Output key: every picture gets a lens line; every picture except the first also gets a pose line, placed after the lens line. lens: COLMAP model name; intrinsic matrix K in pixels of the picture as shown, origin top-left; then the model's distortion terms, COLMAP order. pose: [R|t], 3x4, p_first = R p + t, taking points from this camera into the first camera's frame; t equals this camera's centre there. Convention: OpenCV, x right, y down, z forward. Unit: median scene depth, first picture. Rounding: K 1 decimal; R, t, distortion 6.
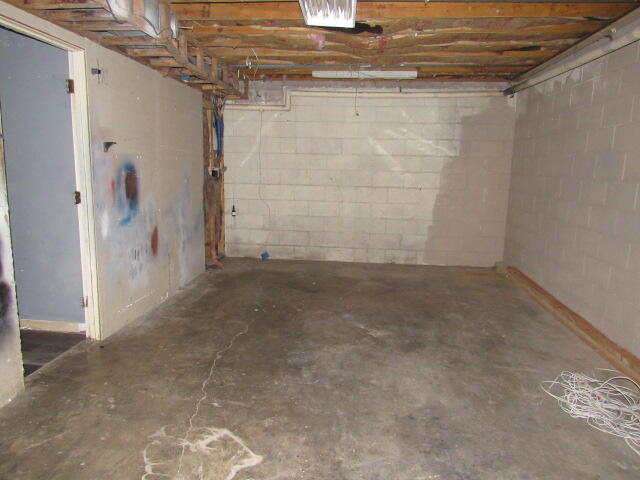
lens RADIAL K [[464.6, 0, 319.7], [0, 464.6, 240.9], [0, 0, 1]] dist [-0.025998, 0.020211]
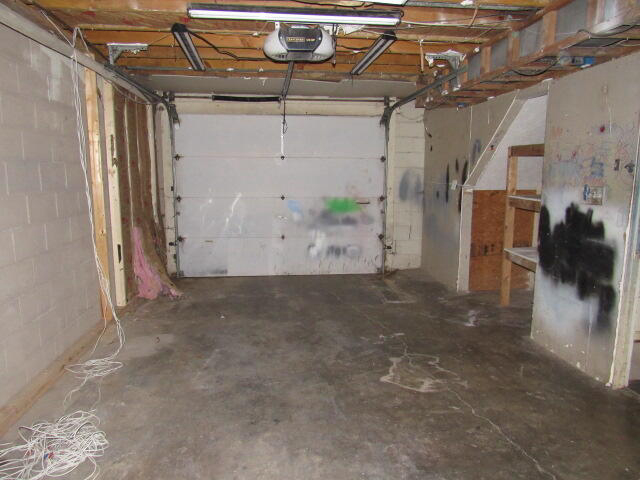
lens RADIAL K [[464.6, 0, 320.0], [0, 464.6, 241.7], [0, 0, 1]] dist [-0.025998, 0.020211]
pose [[-0.978295, -0.000496, -0.207218, 0.333970], [-0.064643, 0.950824, 0.302911, -0.349749], [0.196877, 0.309731, -0.930218, 1.956781]]
